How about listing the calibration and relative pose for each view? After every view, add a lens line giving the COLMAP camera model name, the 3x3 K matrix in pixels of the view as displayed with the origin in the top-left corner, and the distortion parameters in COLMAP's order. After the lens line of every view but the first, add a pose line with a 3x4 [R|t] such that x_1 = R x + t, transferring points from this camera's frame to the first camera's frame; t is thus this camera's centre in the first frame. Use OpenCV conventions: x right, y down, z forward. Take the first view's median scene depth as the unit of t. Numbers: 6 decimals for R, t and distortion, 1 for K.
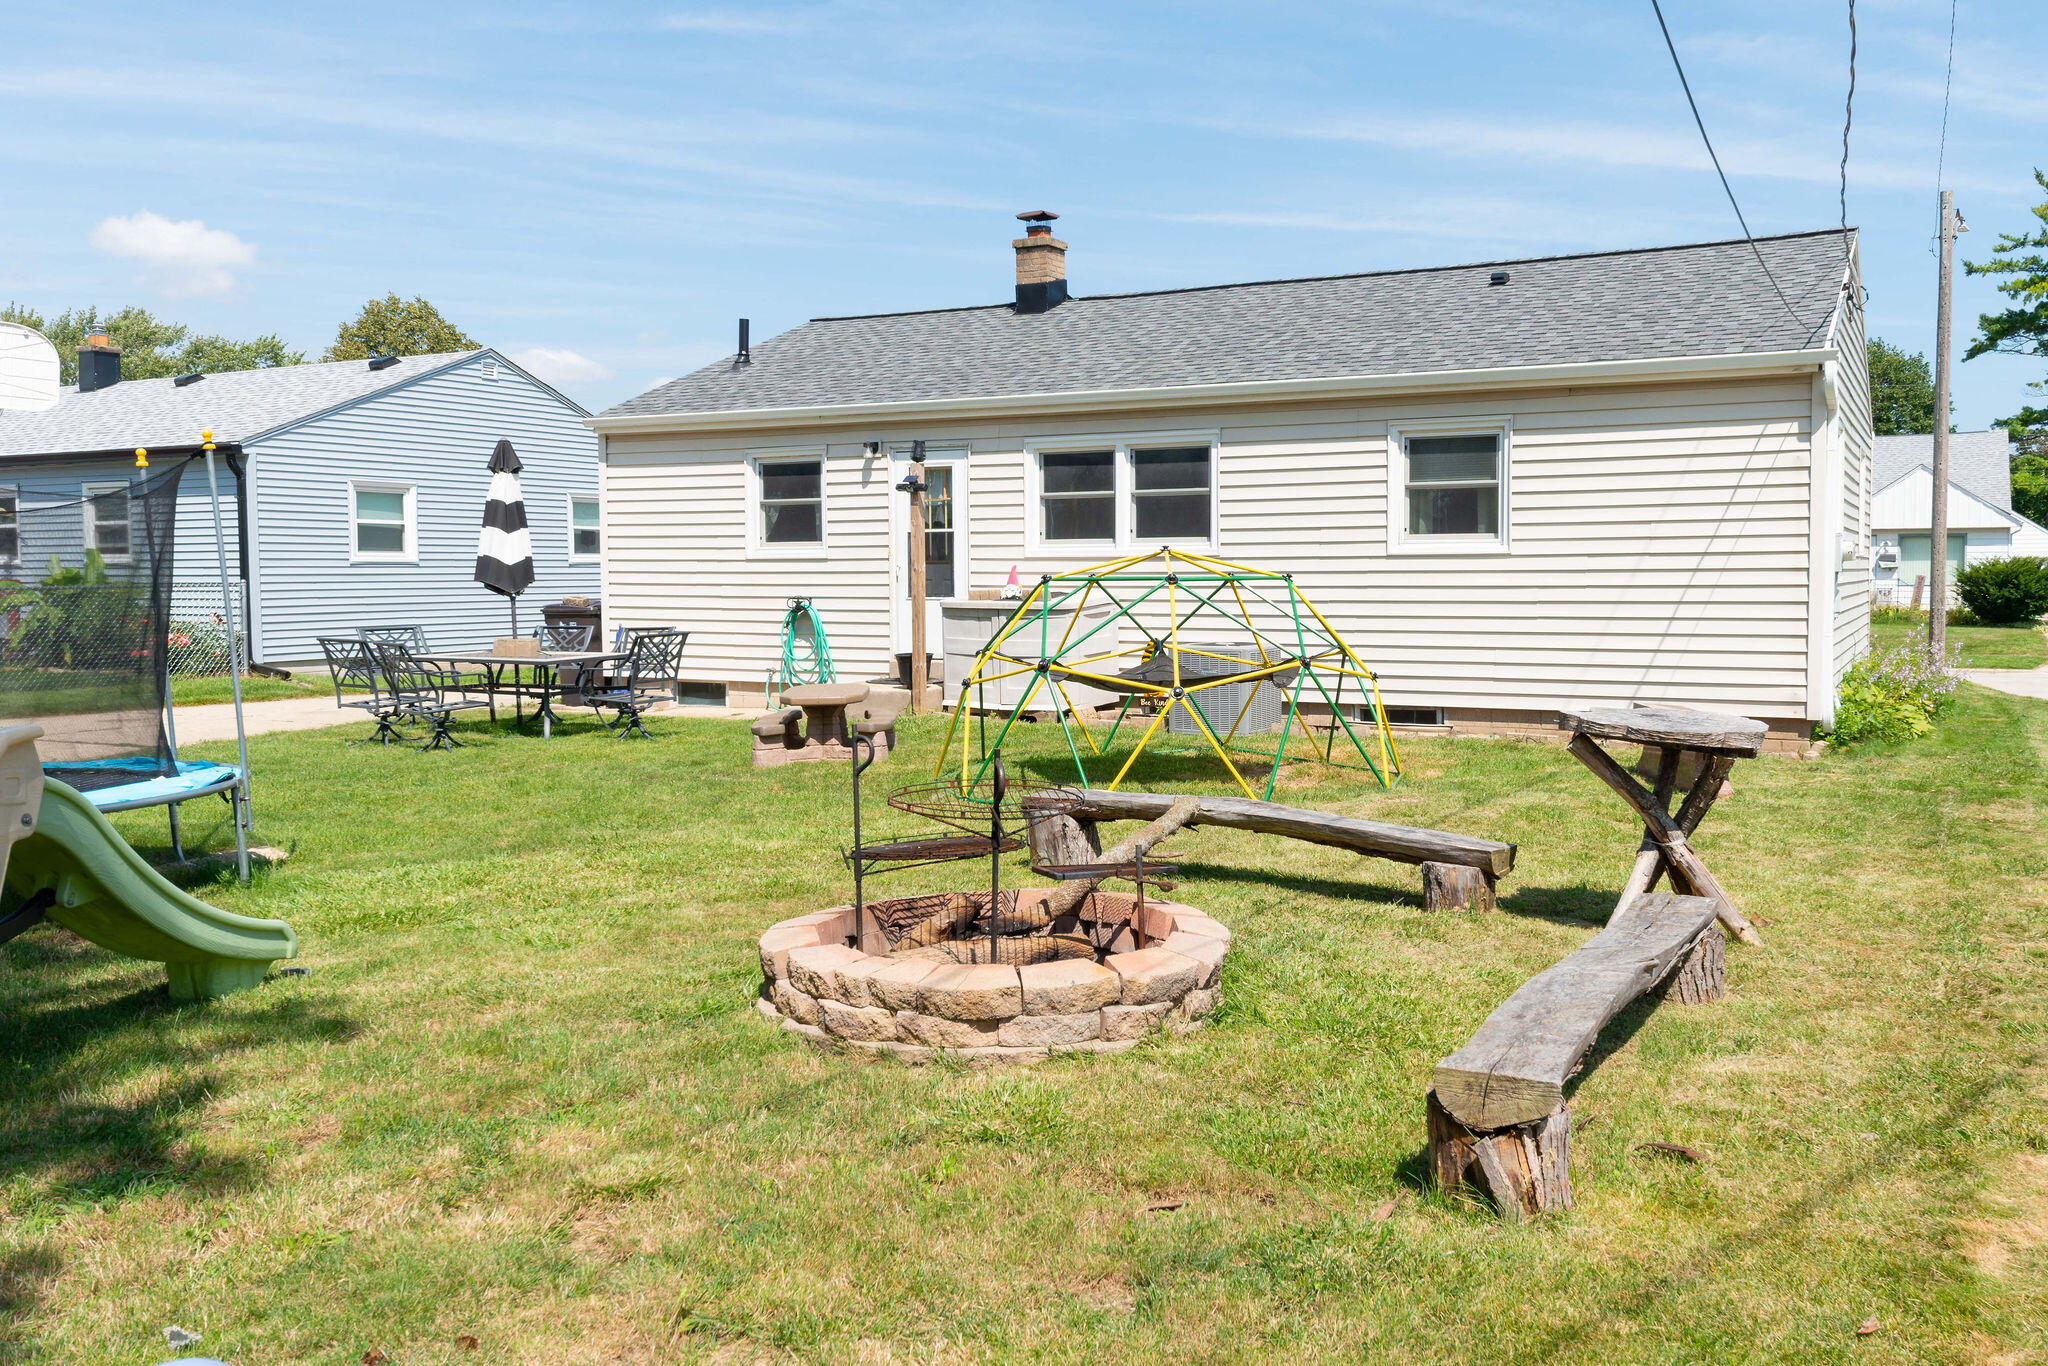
lens RADIAL K [[1603.4, 0, 1212.2], [0, 1603.4, 678.2], [0, 0, 1]] dist [0.014111, -0.001860]
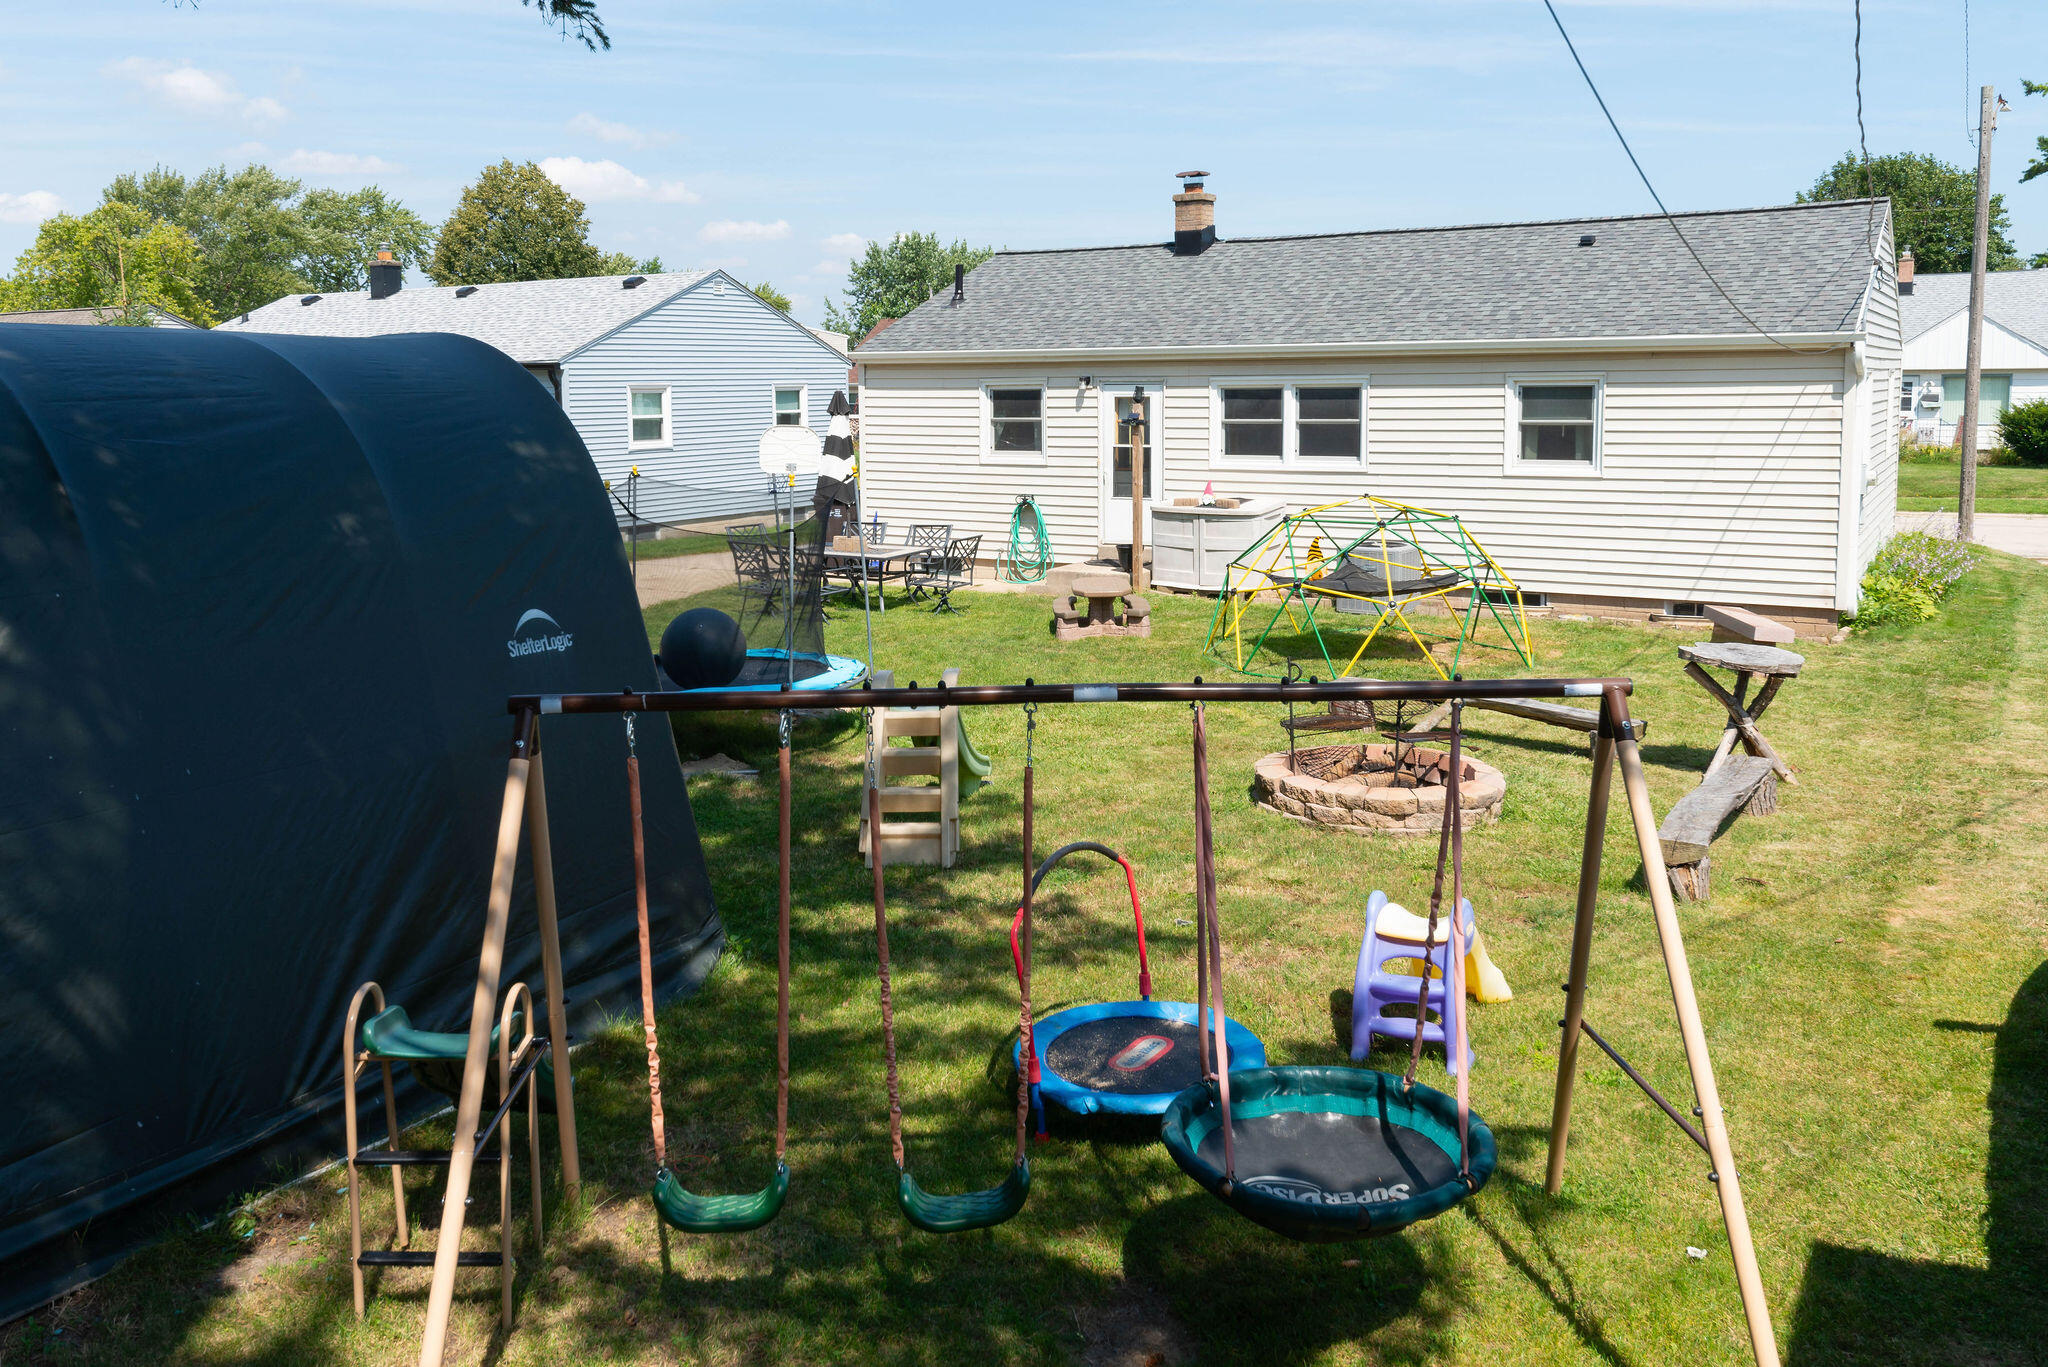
lens RADIAL K [[1629.2, 0, 1032.5], [0, 1629.2, 563.8], [0, 0, 1]] dist [0.002703, -0.001744]
pose [[0.993992, 0.005010, -0.109336, -0.119892], [0.000236, 0.998852, 0.047910, -0.064776], [0.109450, -0.047648, 0.992850, -0.344459]]
